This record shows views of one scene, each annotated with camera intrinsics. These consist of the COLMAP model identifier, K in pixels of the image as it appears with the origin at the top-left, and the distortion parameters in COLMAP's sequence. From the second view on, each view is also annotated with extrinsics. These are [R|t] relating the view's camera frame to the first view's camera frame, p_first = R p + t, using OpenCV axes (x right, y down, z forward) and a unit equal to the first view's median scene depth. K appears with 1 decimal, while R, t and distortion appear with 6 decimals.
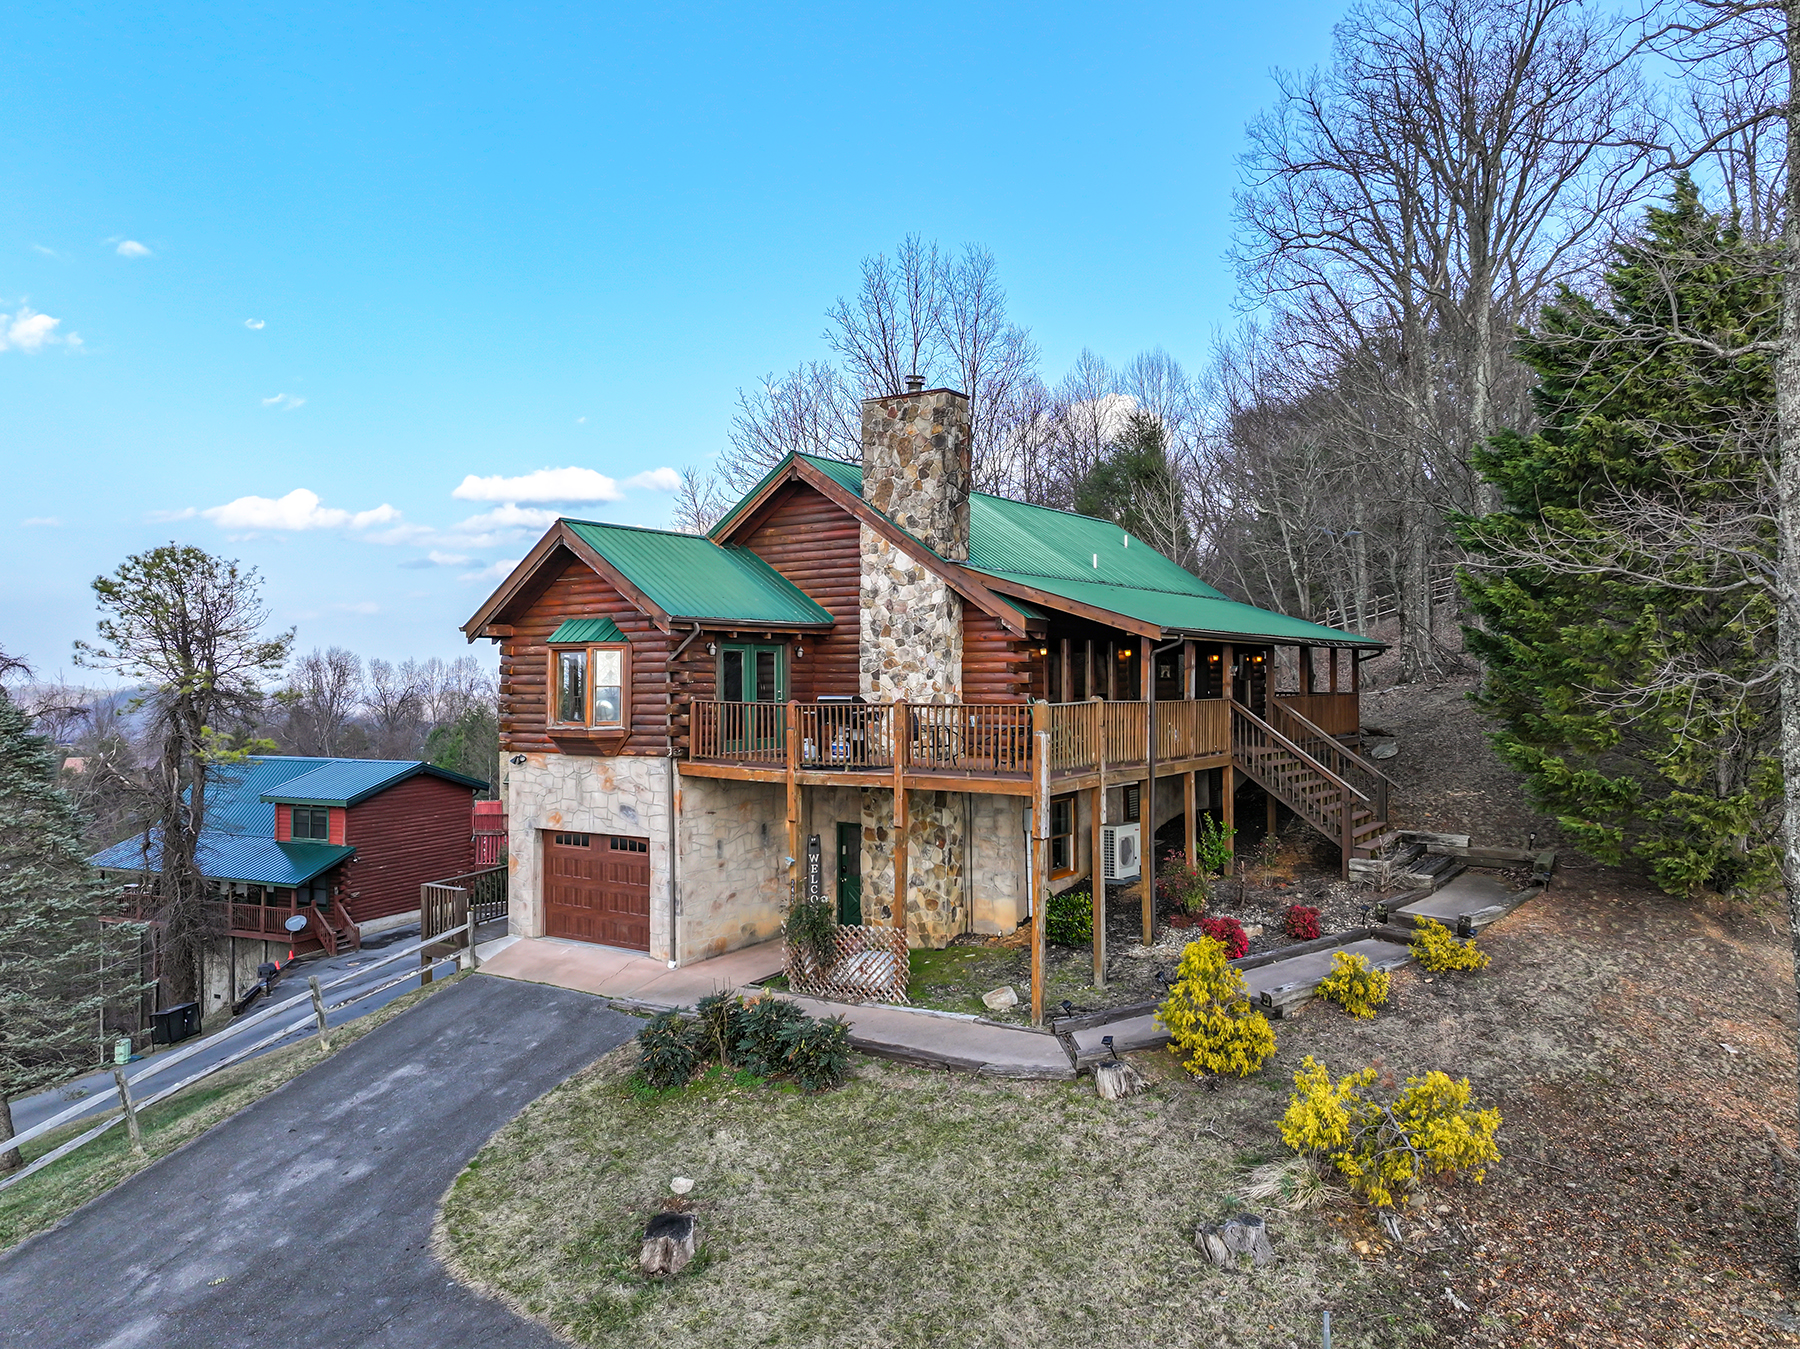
lens RADIAL K [[1262.9, 0, 903.6], [0, 1262.9, 666.2], [0, 0, 1]] dist [-0.005152, 0.015458]
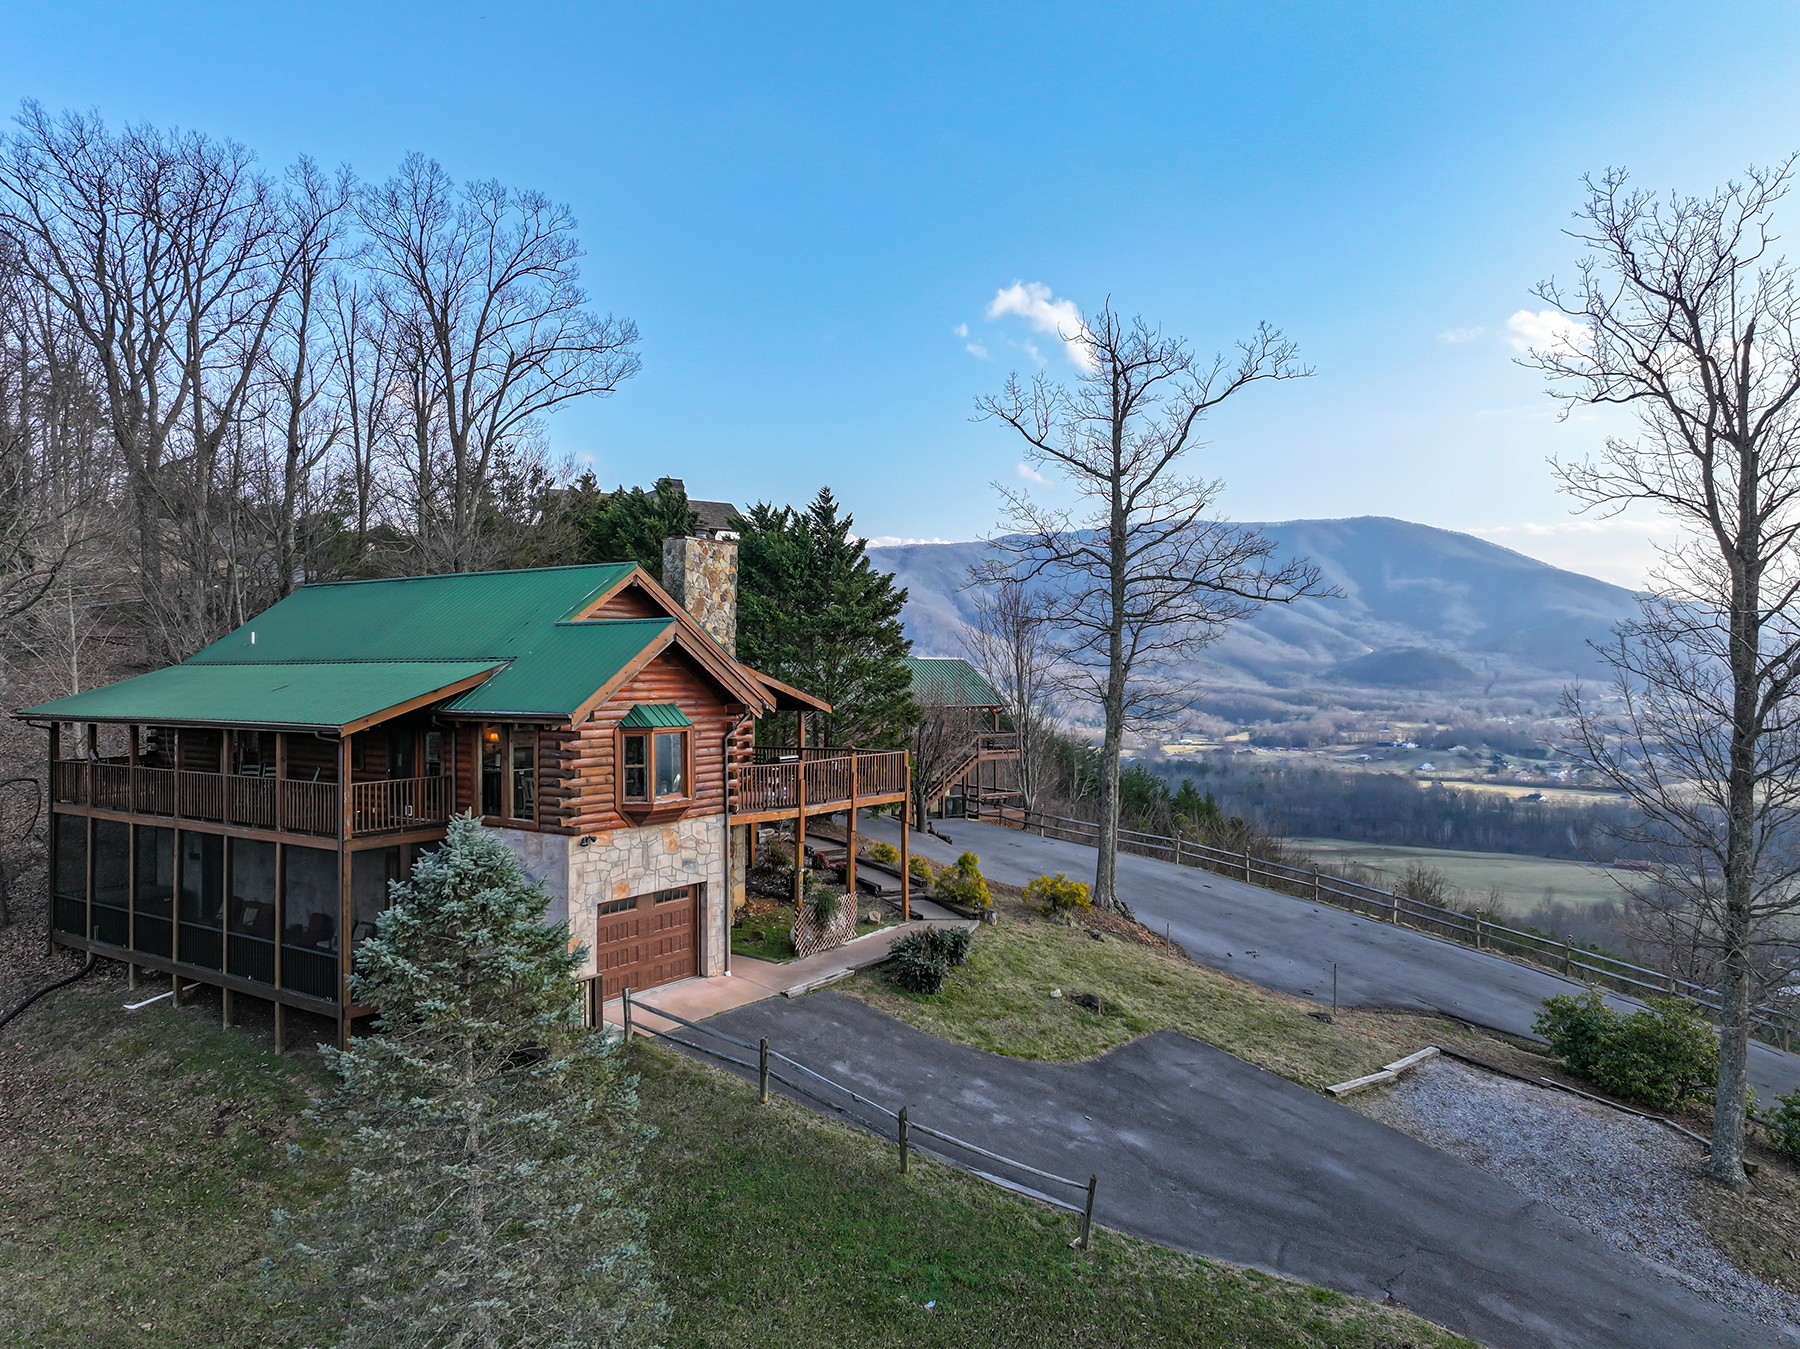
lens RADIAL K [[1262.7, 0, 904.7], [0, 1262.7, 671.6], [0, 0, 1]] dist [-0.007728, 0.020504]
pose [[0.016543, 0.003253, 0.999858, -1.456919], [-0.006320, 0.999975, -0.003149, -0.068347], [-0.999843, -0.006267, 0.016563, 0.795482]]
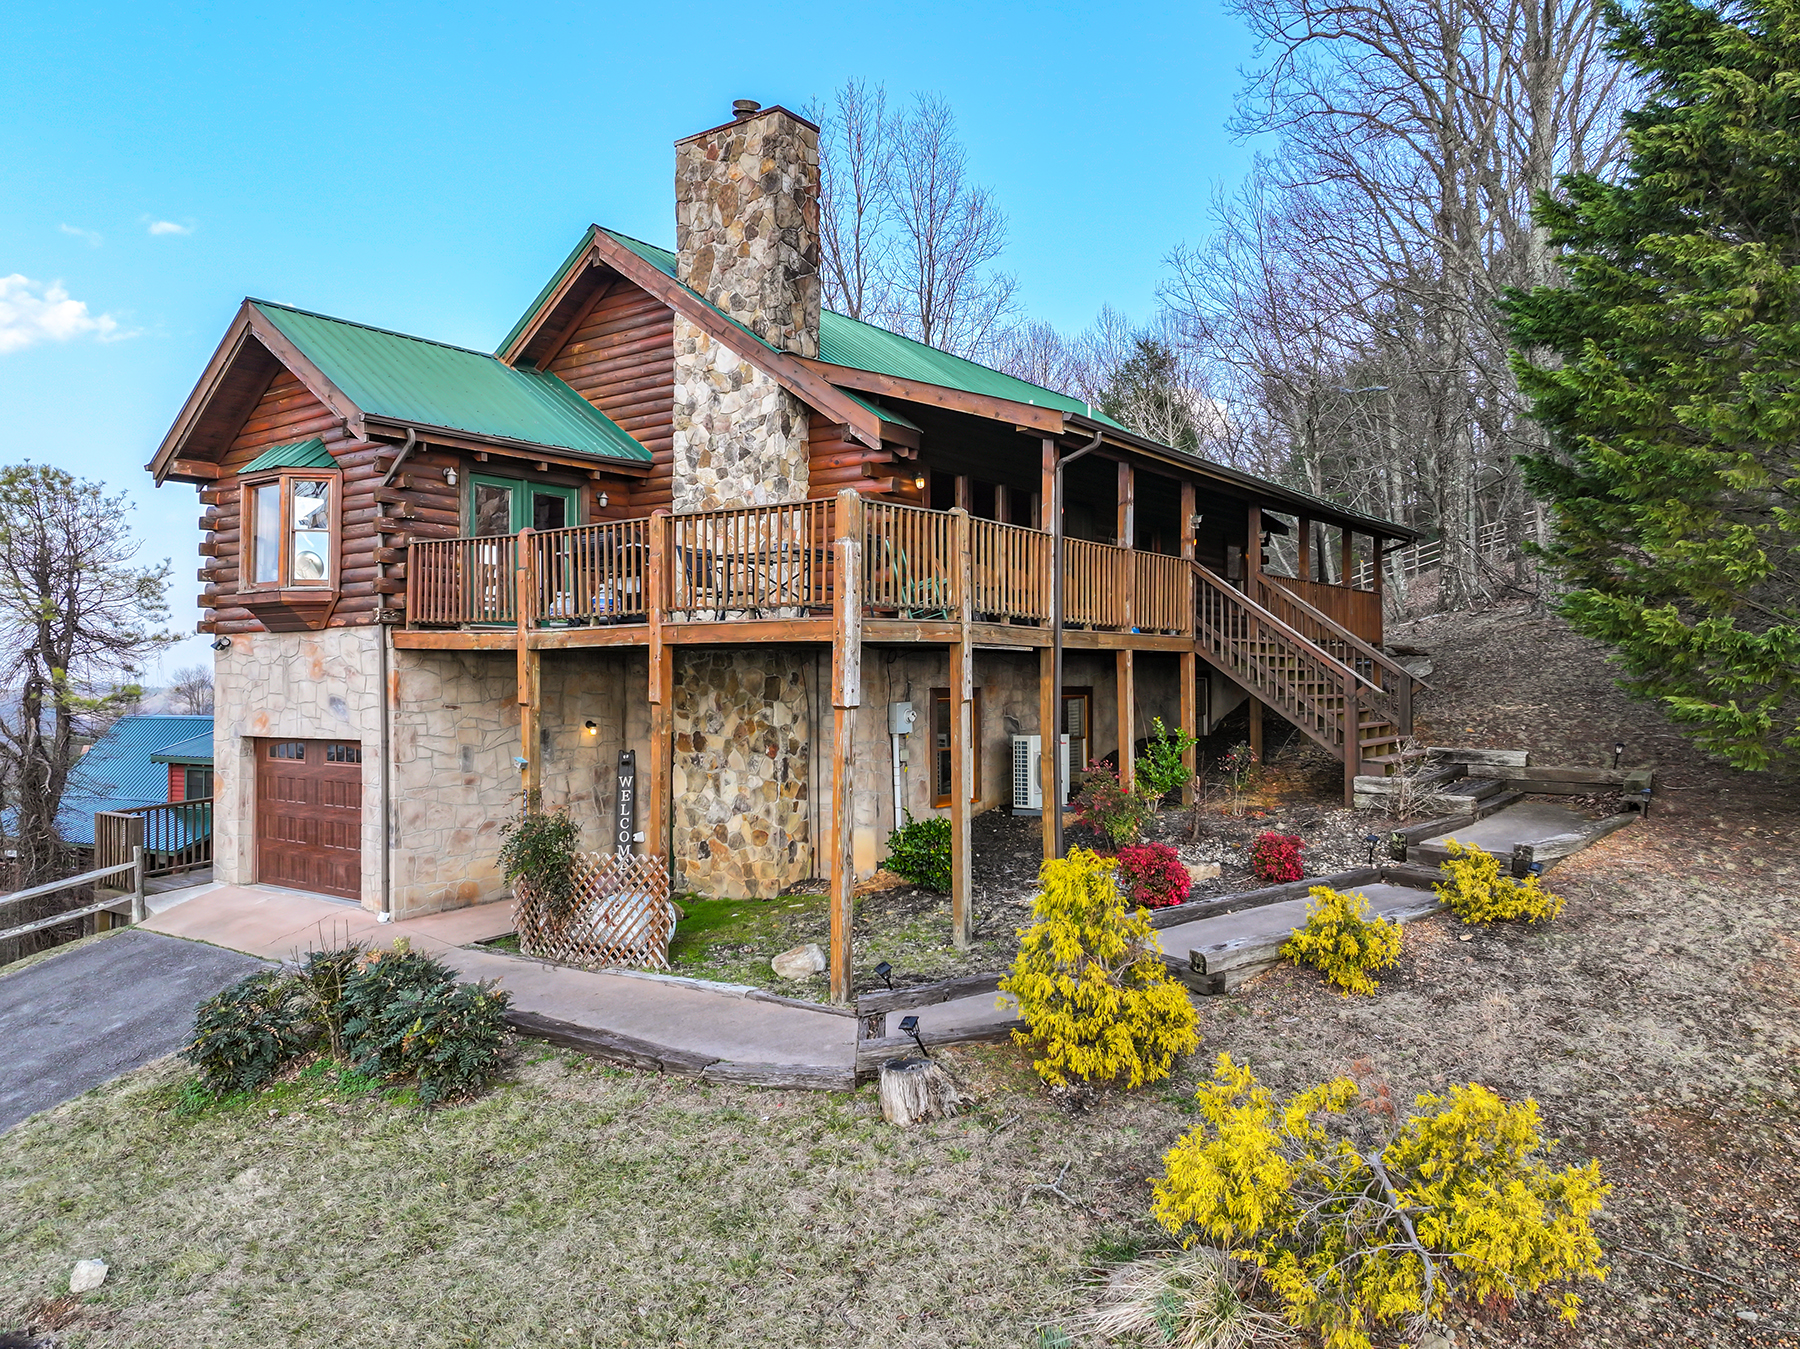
lens RADIAL K [[1262.7, 0, 904.7], [0, 1262.7, 671.6], [0, 0, 1]] dist [-0.007728, 0.020504]
pose [[0.999496, 0.001824, -0.031682, 0.129372], [-0.001690, 0.999990, 0.004246, 0.094723], [0.031690, -0.004190, 0.999489, 0.301167]]
